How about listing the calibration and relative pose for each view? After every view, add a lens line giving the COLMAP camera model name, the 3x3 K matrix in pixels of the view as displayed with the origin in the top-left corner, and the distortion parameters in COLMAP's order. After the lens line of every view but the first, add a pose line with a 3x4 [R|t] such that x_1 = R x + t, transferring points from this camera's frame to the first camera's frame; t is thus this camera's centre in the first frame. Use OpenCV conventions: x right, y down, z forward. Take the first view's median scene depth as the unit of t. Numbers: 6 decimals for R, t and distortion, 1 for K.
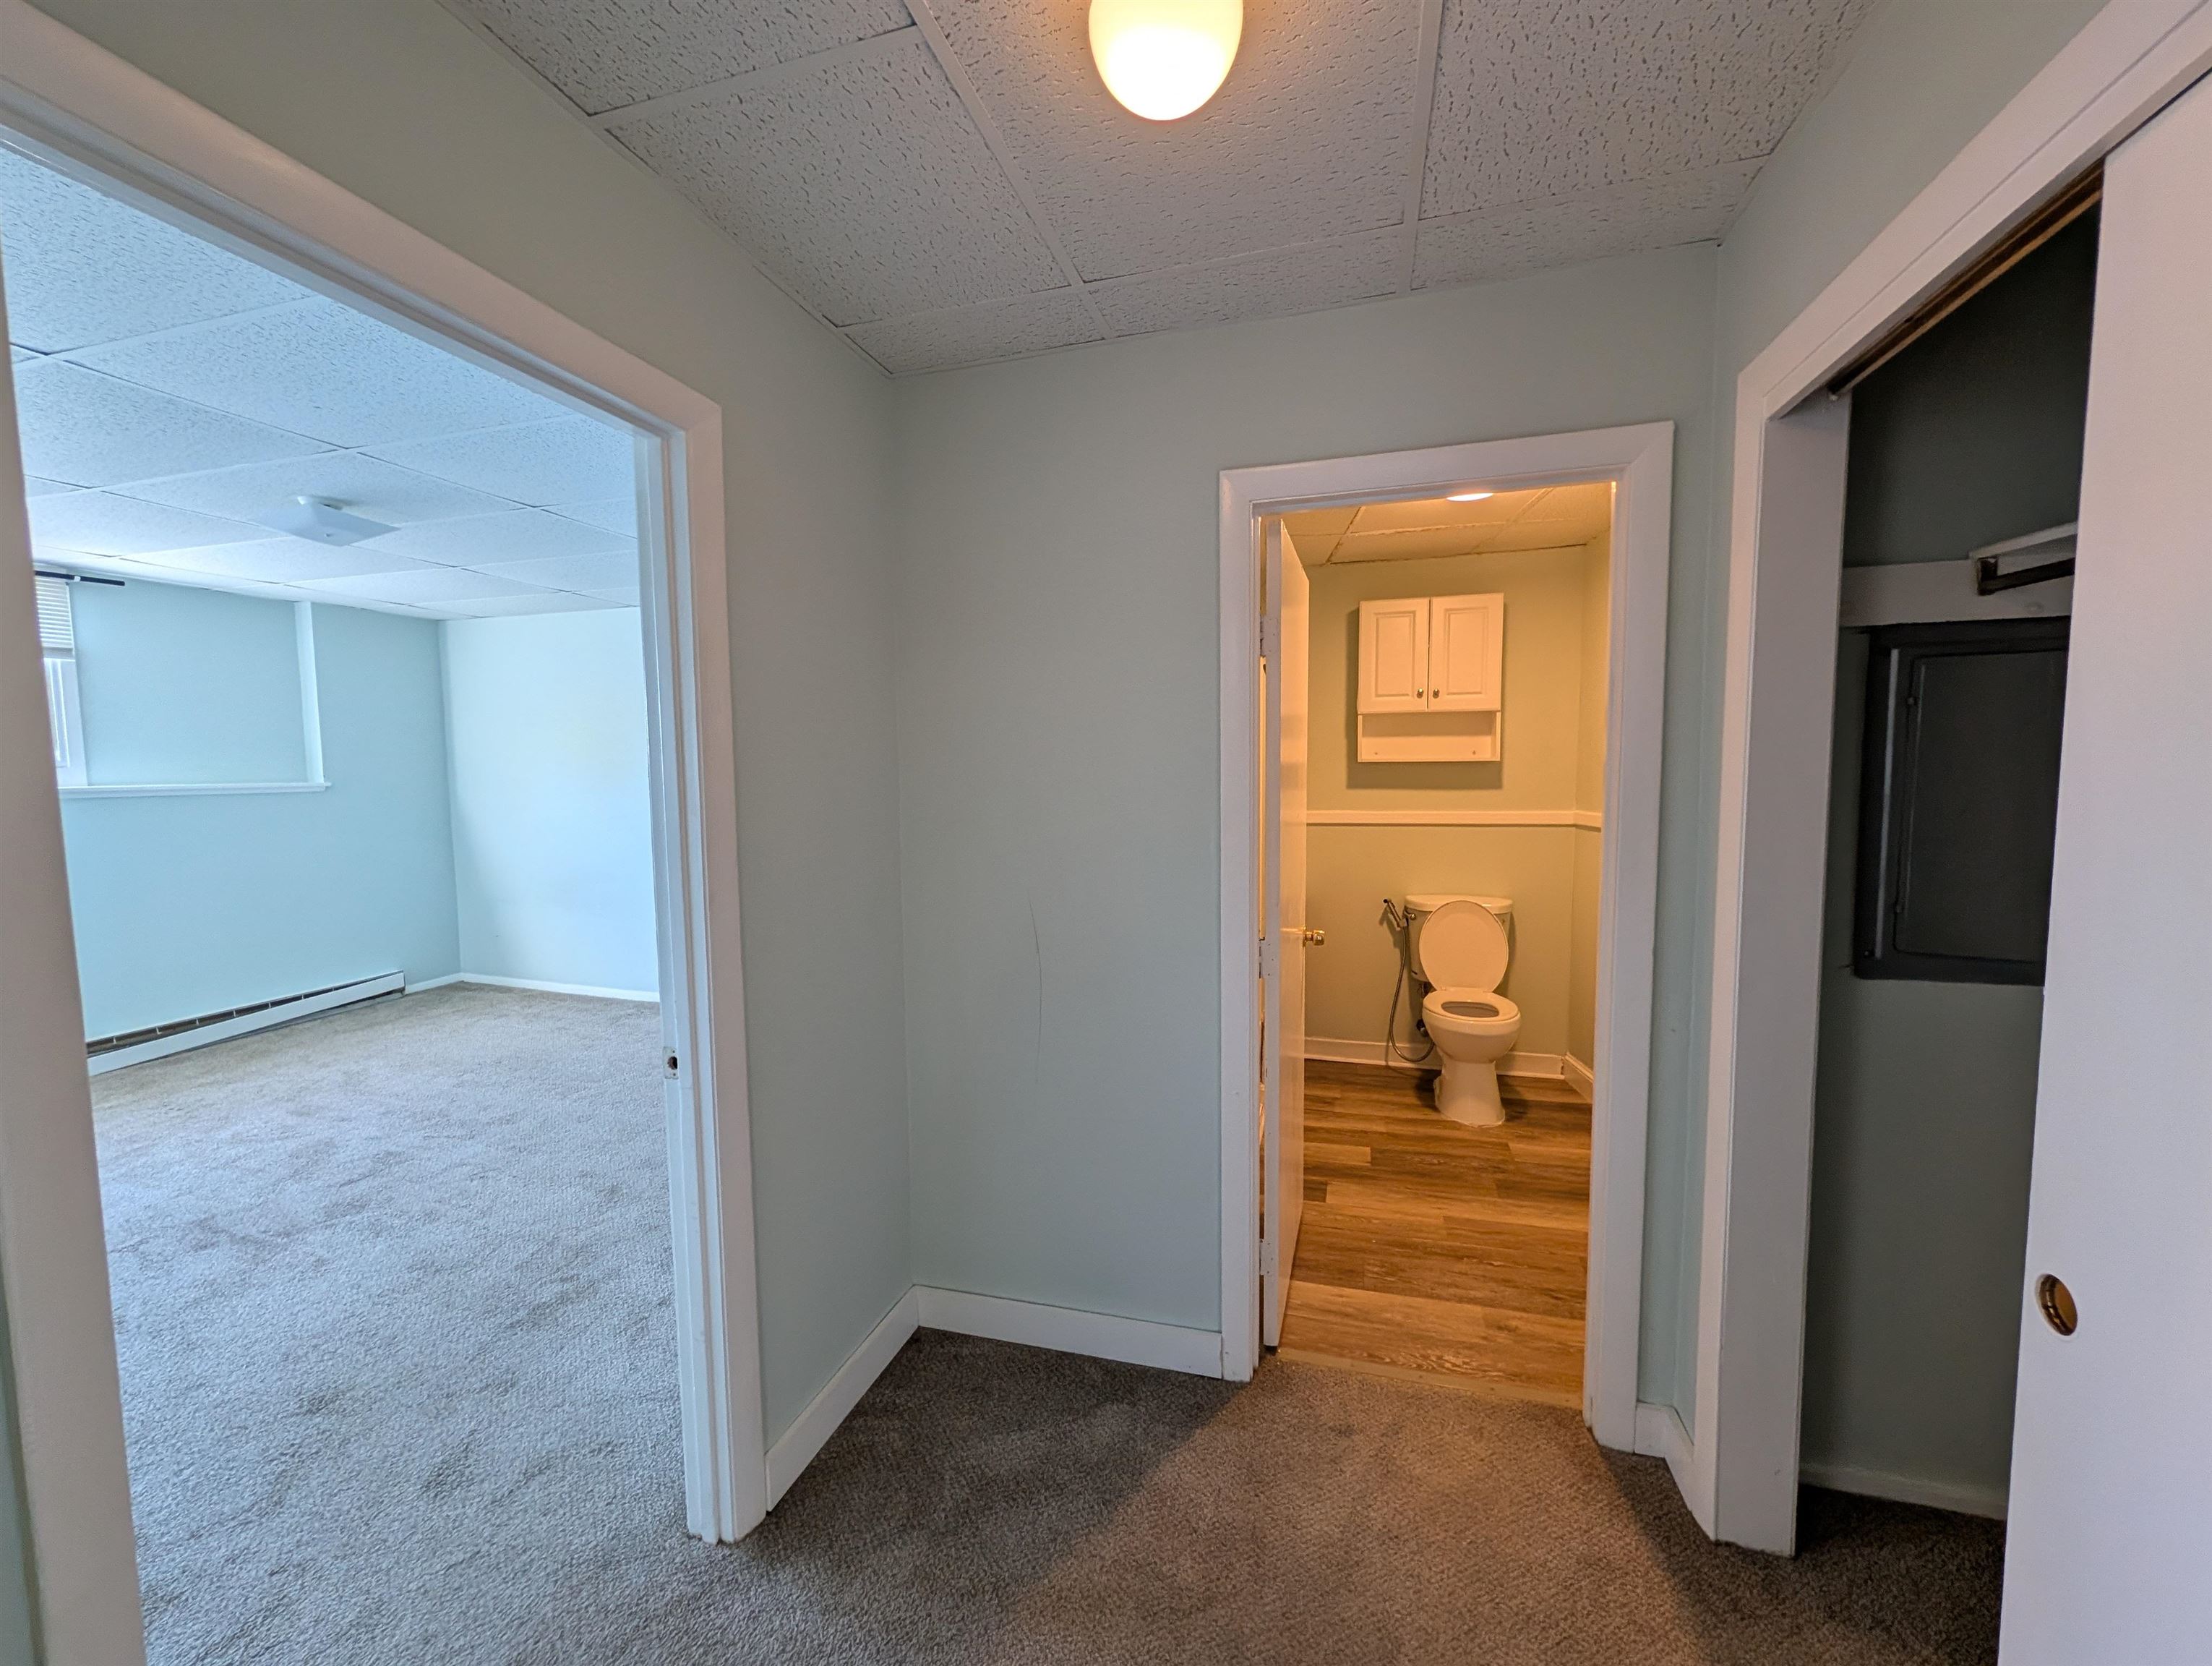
lens RADIAL K [[851.0, 0, 1107.0], [0, 851.0, 827.0], [0, 0, 1]] dist [-0.000220, 0.000004]
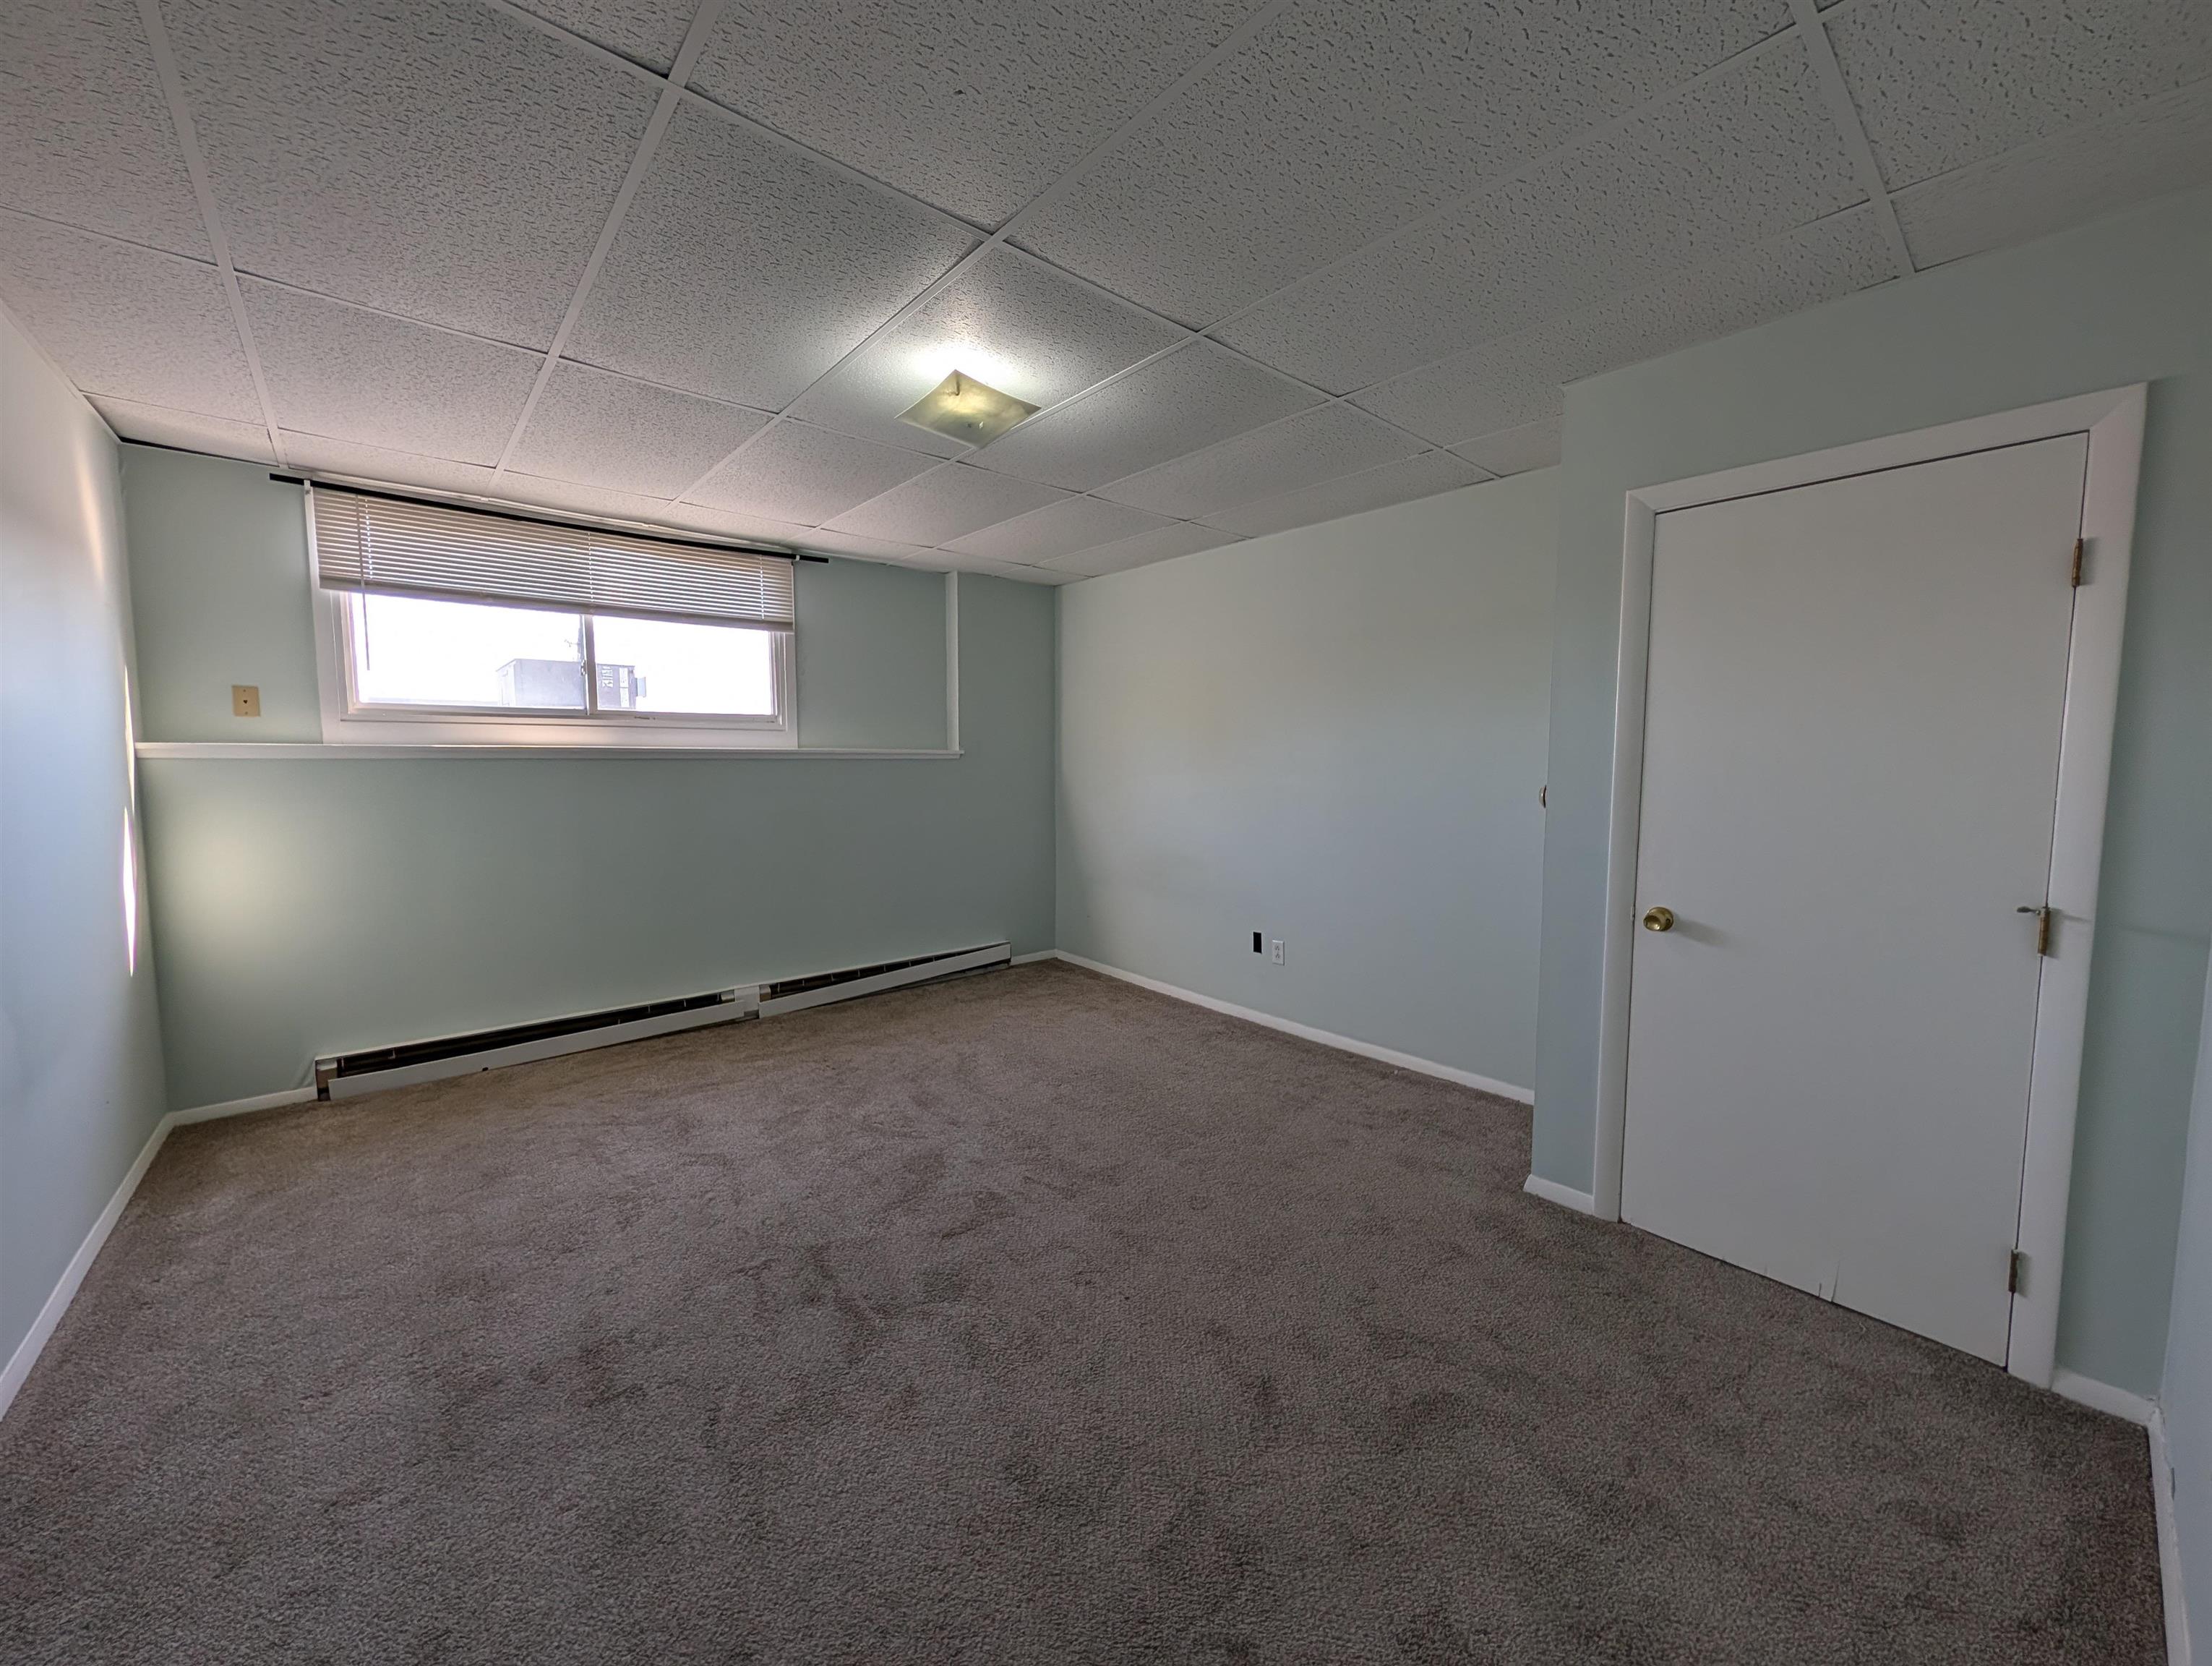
lens RADIAL K [[851.0, 0, 1107.0], [0, 851.0, 827.0], [0, 0, 1]] dist [-0.000220, 0.000004]
pose [[0.836311, 0.055395, -0.545449, -0.274598], [-0.050314, 0.998439, 0.024255, 0.007306], [0.545941, 0.007159, 0.837793, 0.316306]]
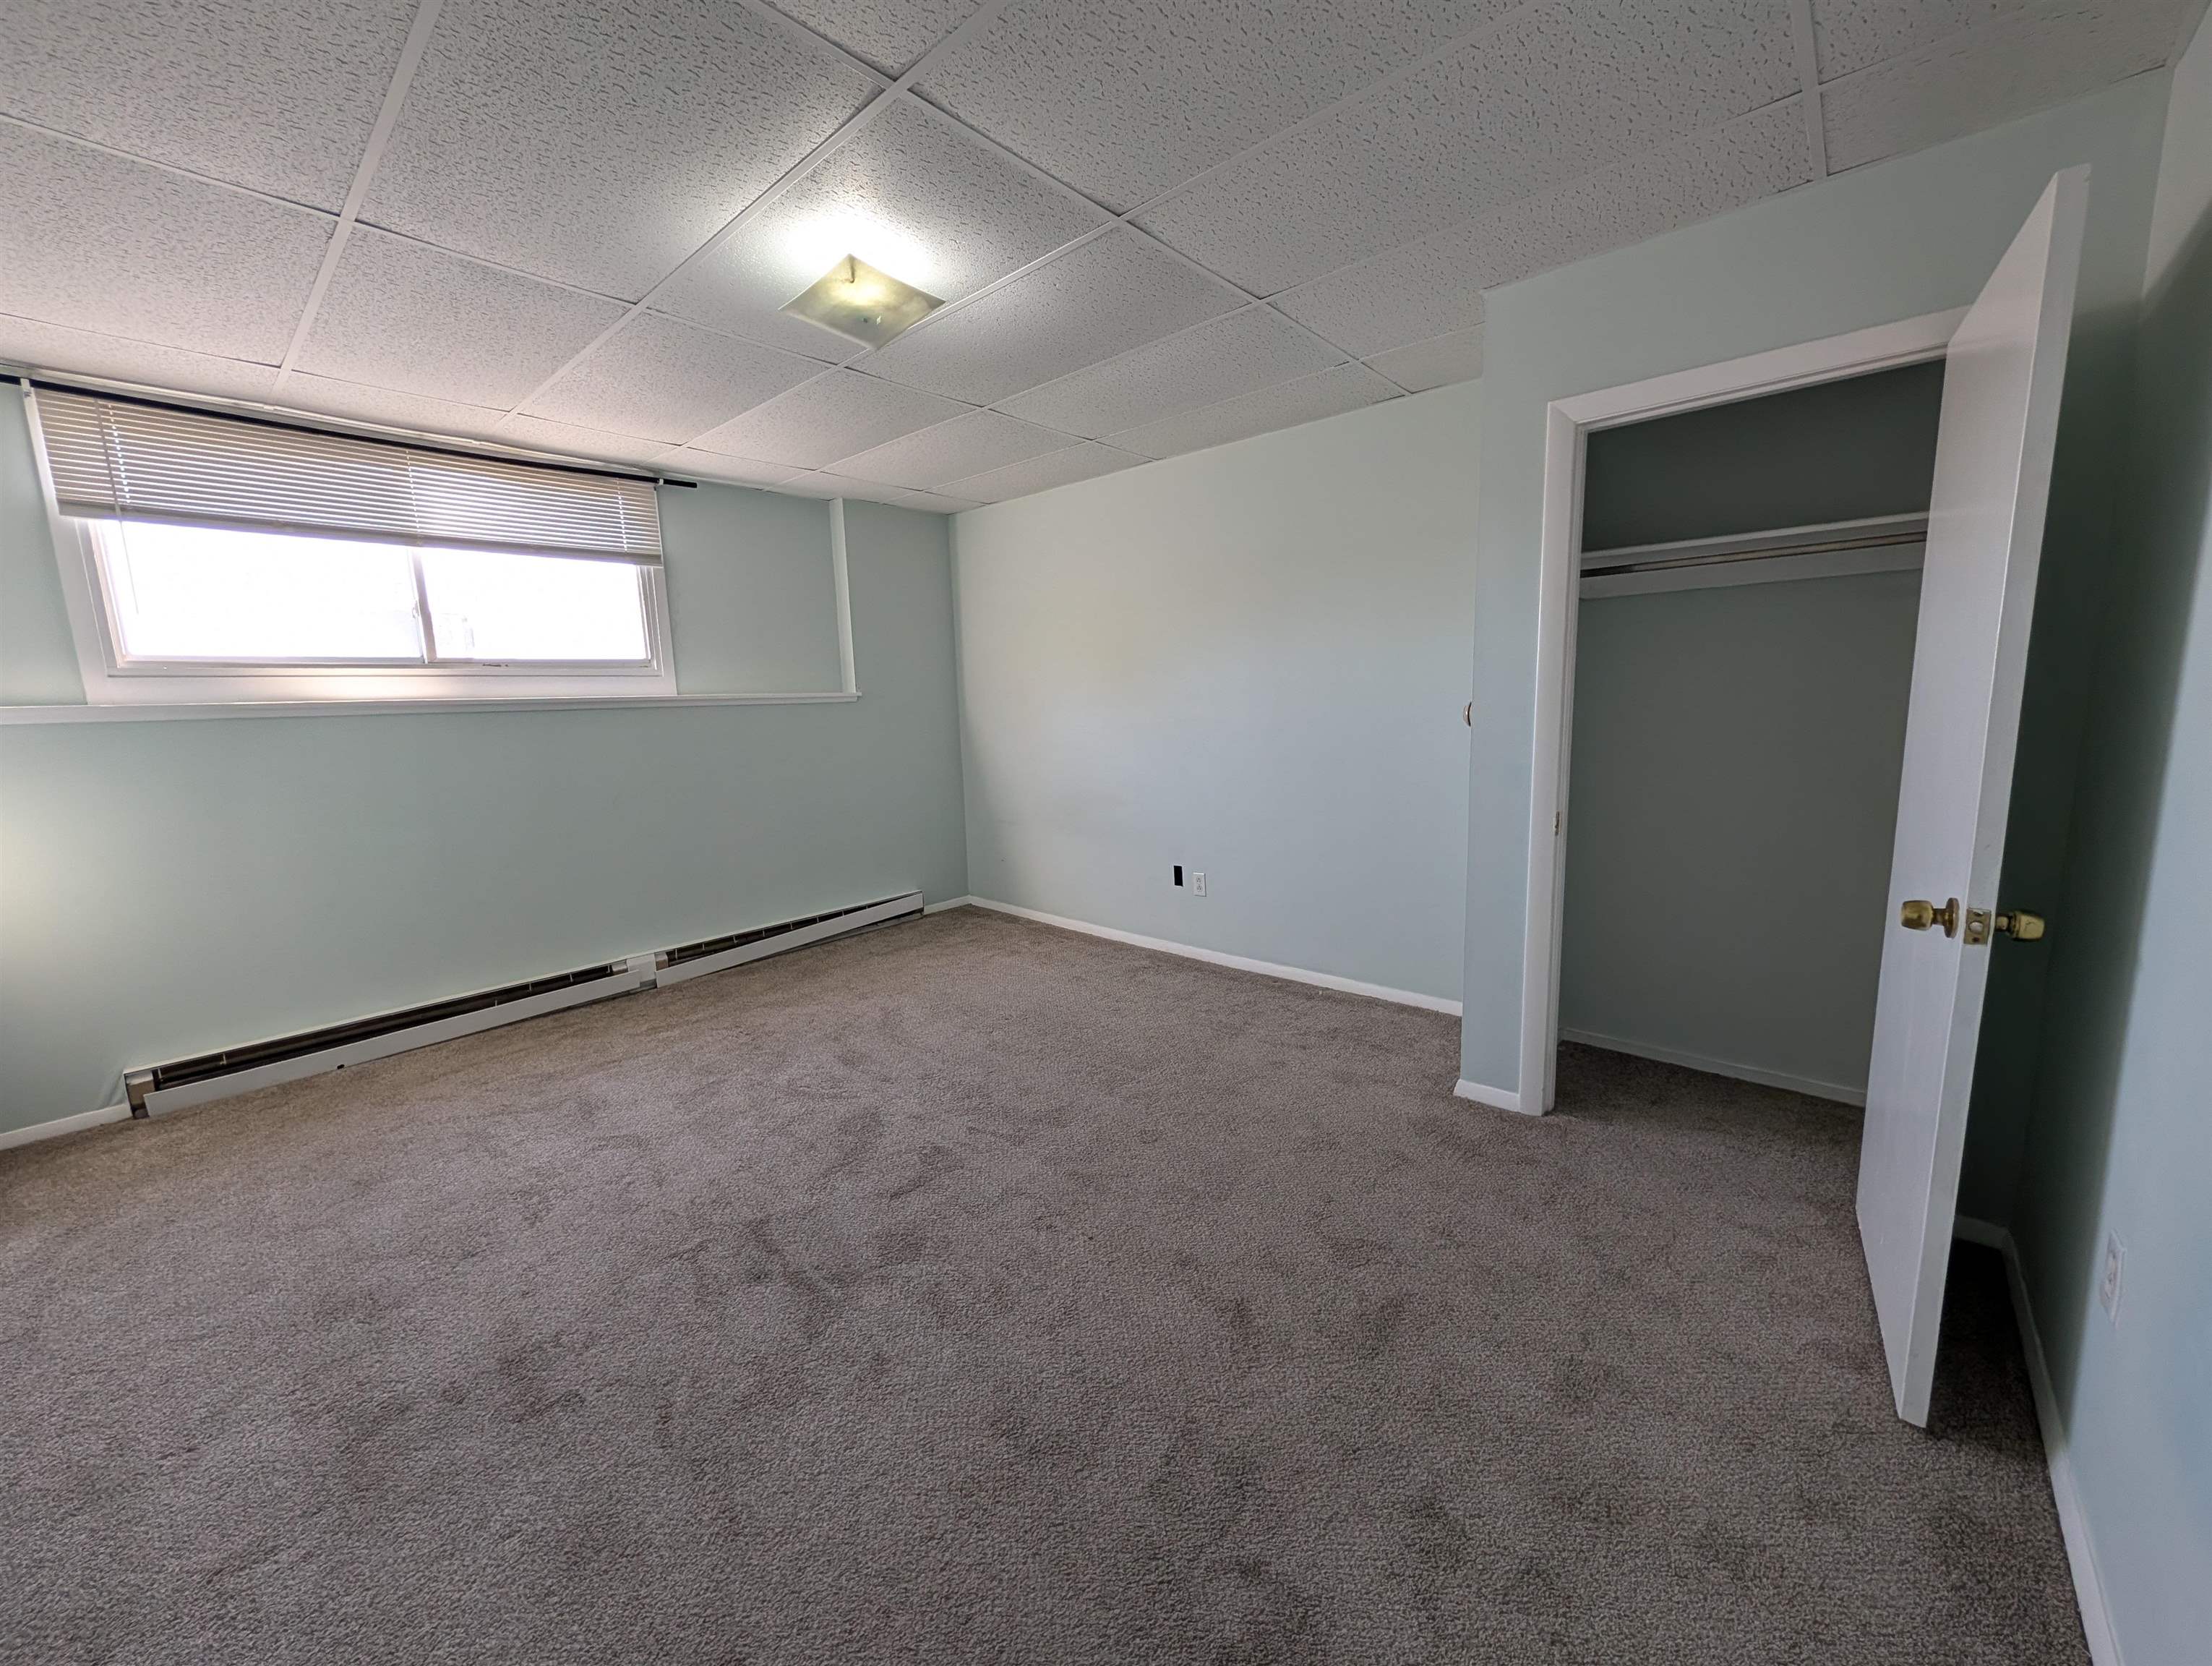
lens RADIAL K [[851.0, 0, 1107.0], [0, 851.0, 827.0], [0, 0, 1]] dist [-0.000220, 0.000004]
pose [[0.900819, 0.047199, -0.431622, -0.315573], [-0.010374, 0.996130, 0.087279, 0.015538], [0.434071, -0.074144, 0.897822, 0.323318]]
